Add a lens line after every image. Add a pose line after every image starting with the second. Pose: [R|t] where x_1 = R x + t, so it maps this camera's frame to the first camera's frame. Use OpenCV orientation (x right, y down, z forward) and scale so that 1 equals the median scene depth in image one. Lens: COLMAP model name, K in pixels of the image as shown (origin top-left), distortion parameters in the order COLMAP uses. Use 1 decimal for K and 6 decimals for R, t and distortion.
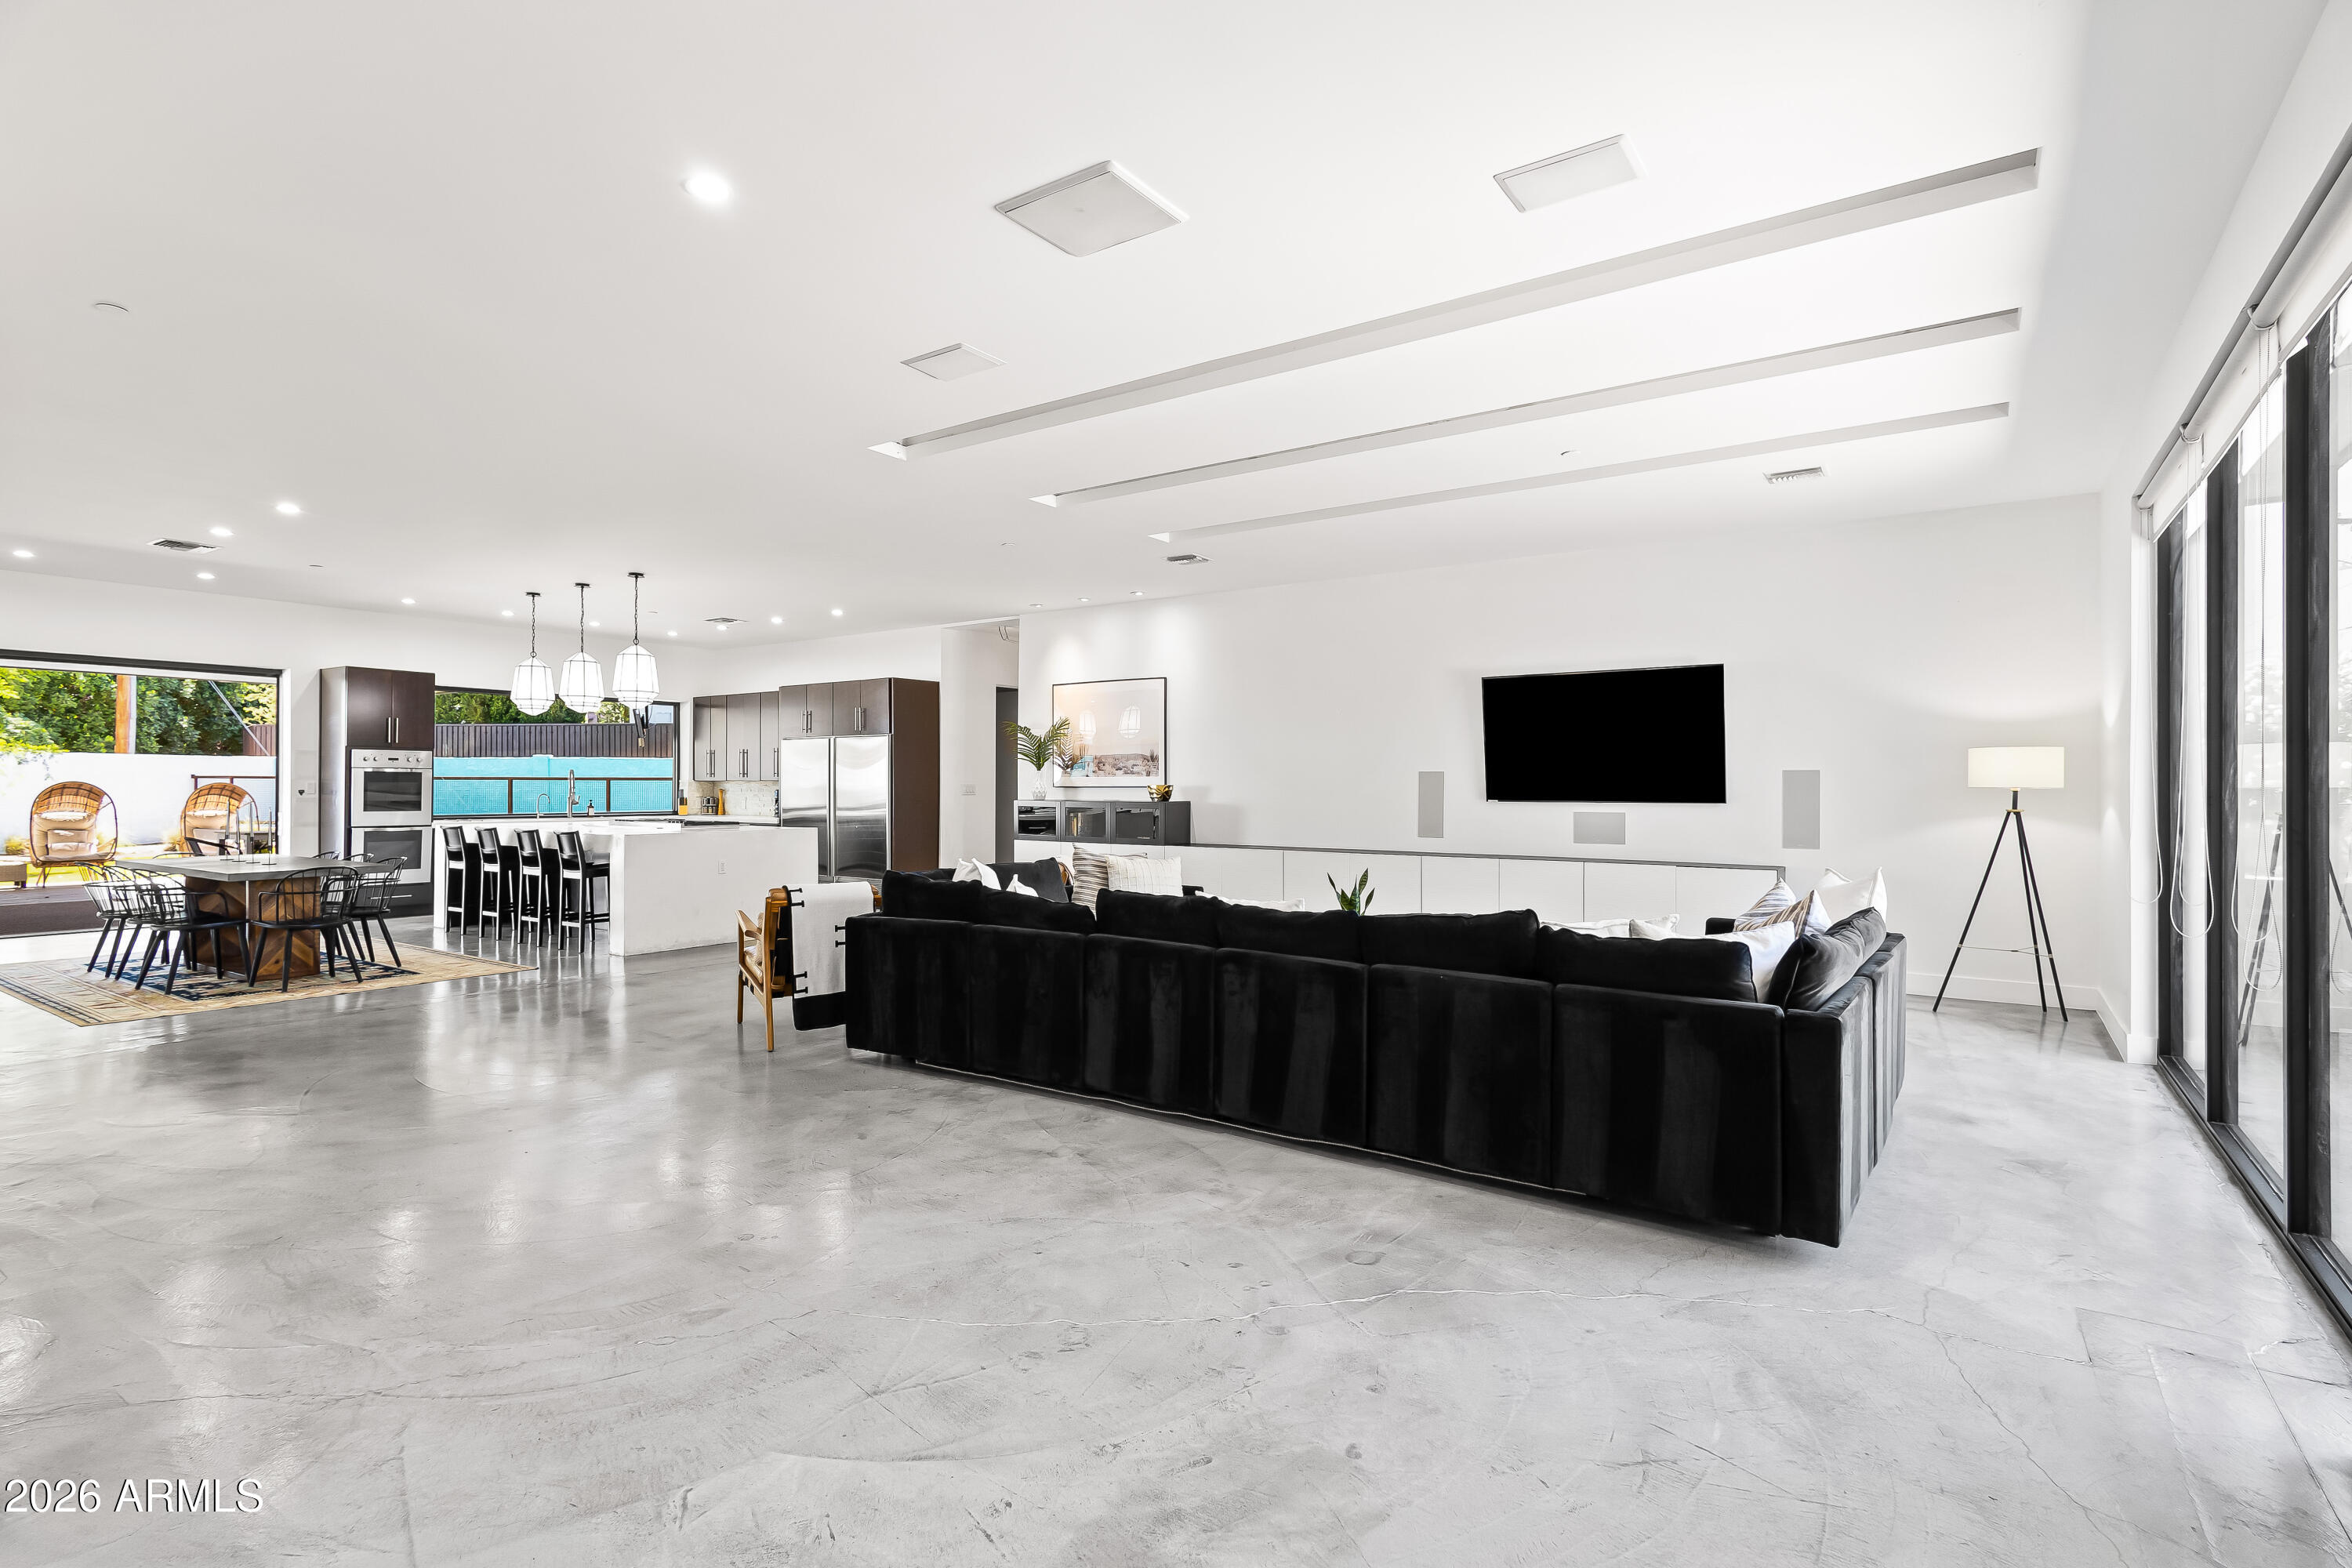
lens RADIAL K [[1111.0, 0, 1180.8], [0, 1111.0, 784.2], [0, 0, 1]] dist [0.003189, -0.002656]
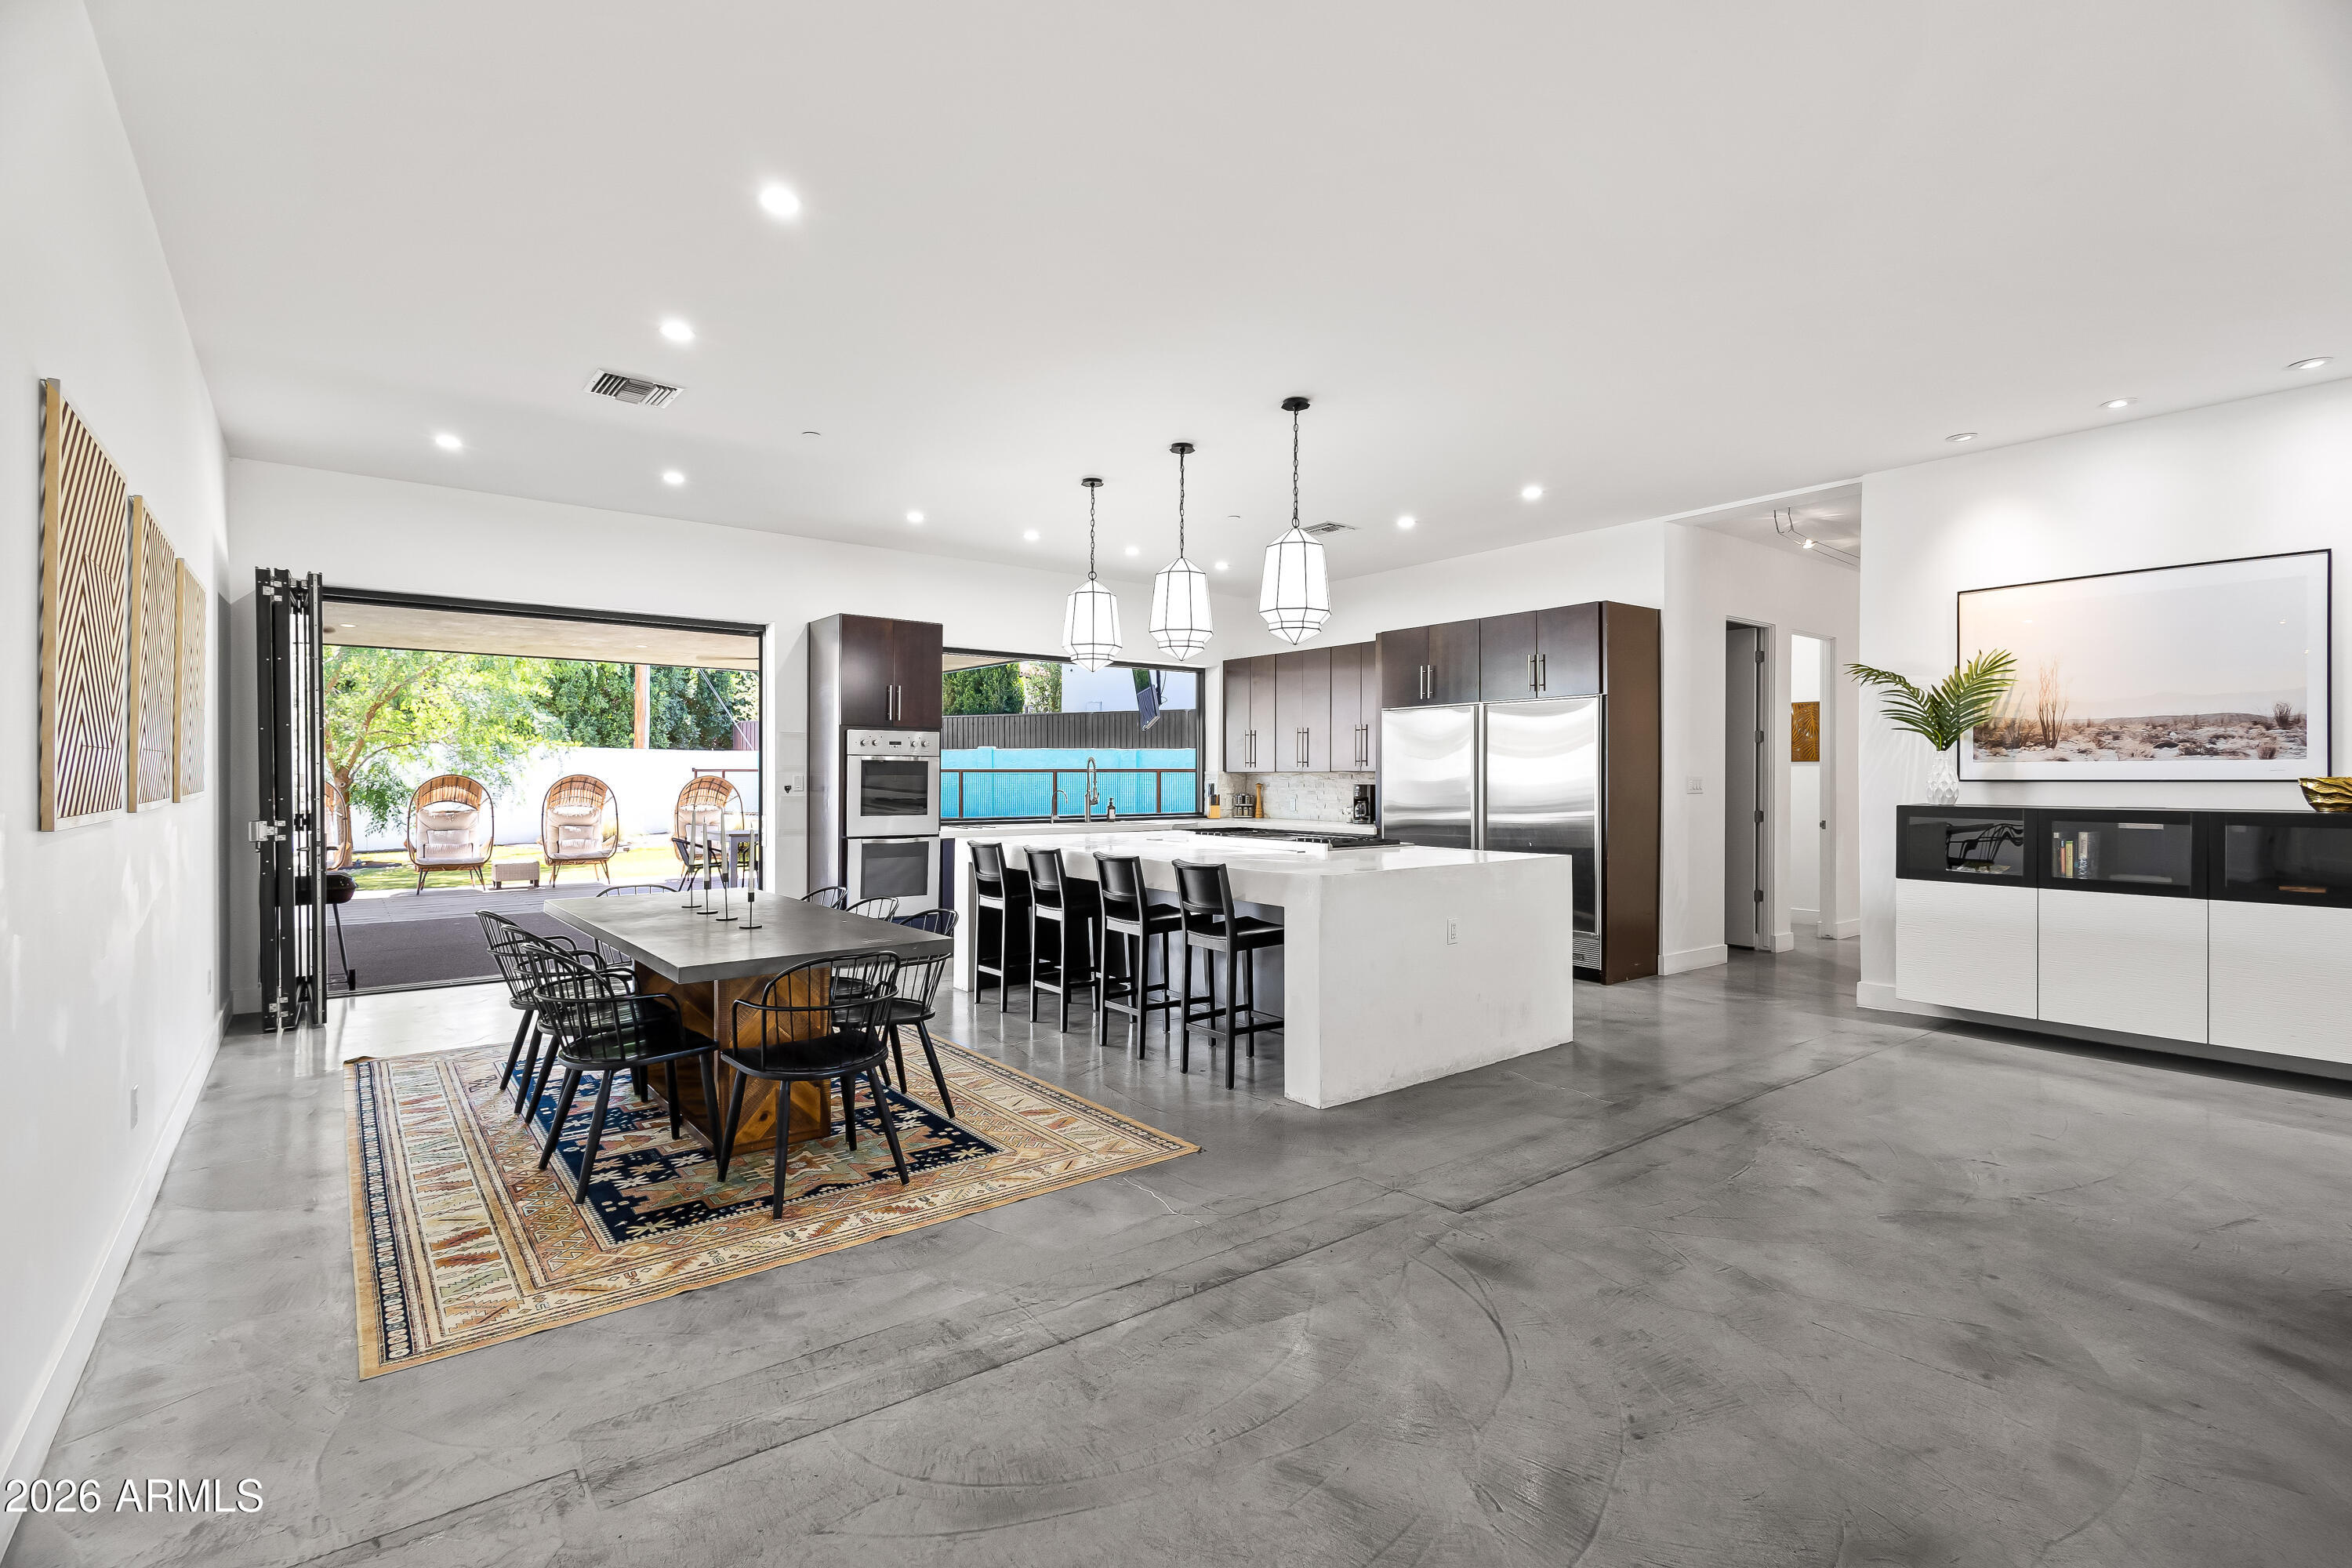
lens RADIAL K [[1111.0, 0, 1184.7], [0, 1111.0, 781.1], [0, 0, 1]] dist [0.003189, -0.002656]
pose [[0.950331, -0.000325, -0.311240, -0.306825], [0.001906, 0.999987, 0.004776, -0.000918], [0.311235, -0.005132, 0.950319, 0.375189]]
